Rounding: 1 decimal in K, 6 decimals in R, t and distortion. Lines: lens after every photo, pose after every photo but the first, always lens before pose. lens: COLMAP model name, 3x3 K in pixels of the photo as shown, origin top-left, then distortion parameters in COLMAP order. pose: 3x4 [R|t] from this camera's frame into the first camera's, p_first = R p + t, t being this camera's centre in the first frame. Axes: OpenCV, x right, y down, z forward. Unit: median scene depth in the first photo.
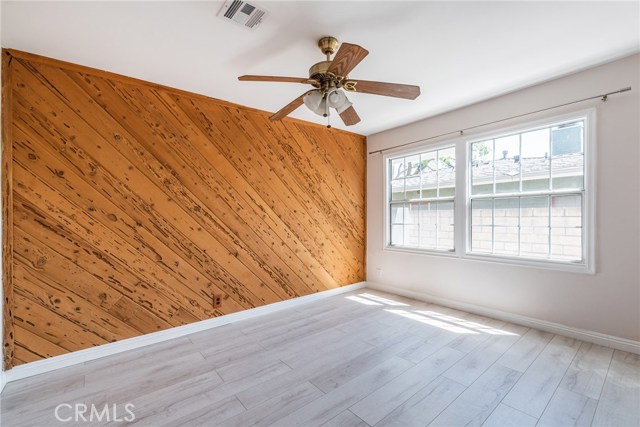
lens RADIAL K [[277.6, 0, 319.2], [0, 277.6, 212.1], [0, 0, 1]] dist [-0.001043, -0.000503]
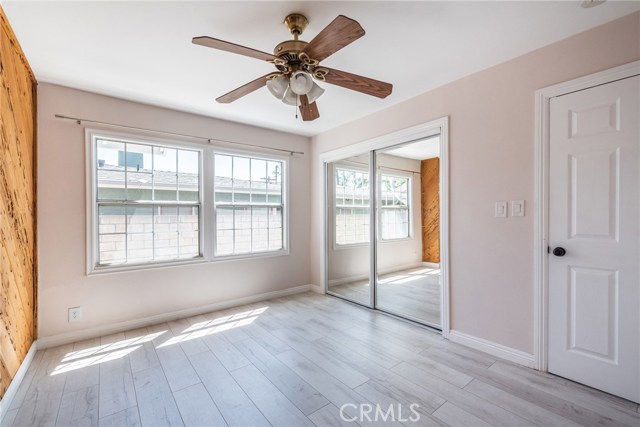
lens RADIAL K [[277.6, 0, 311.2], [0, 277.6, 224.9], [0, 0, 1]] dist [-0.001043, -0.000503]
pose [[0.016259, -0.010632, 0.999811, -0.521648], [-0.001582, 0.999942, 0.010659, 0.016001], [-0.999867, -0.001755, 0.016241, 0.605756]]
